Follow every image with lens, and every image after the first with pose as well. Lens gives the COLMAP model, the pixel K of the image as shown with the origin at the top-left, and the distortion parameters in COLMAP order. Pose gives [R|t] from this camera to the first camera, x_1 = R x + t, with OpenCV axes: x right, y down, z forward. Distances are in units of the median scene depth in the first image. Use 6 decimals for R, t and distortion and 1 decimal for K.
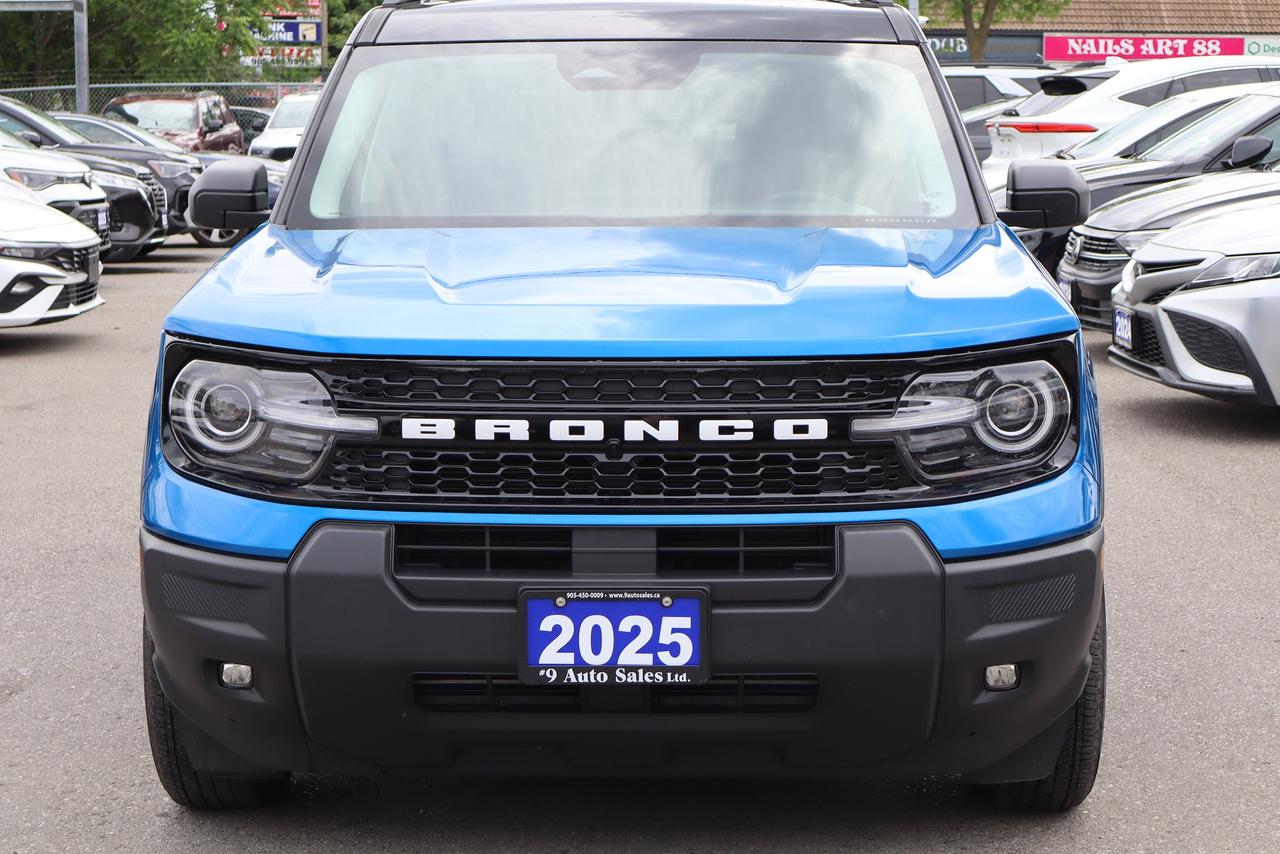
lens RADIAL K [[2547.5, 0, 640.0], [0, 2547.5, 427.0], [0, 0, 1]] dist [0.019244, -0.242613]
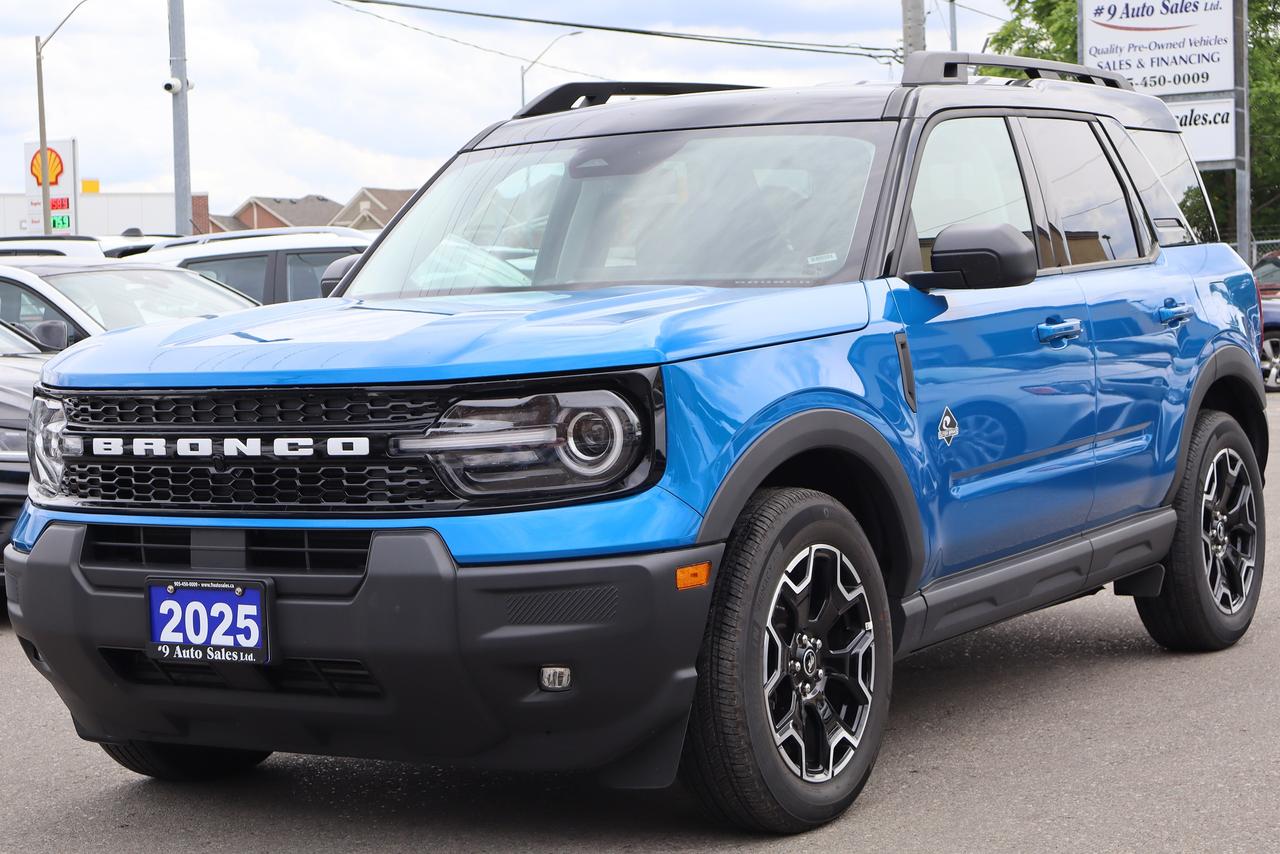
lens RADIAL K [[2547.5, 0, 640.0], [0, 2547.5, 427.0], [0, 0, 1]] dist [0.019244, -0.242613]
pose [[0.860248, -0.004003, -0.509861, 0.765376], [-0.030120, 0.997824, -0.058654, 0.055886], [0.508986, 0.065815, 0.858255, 0.079005]]
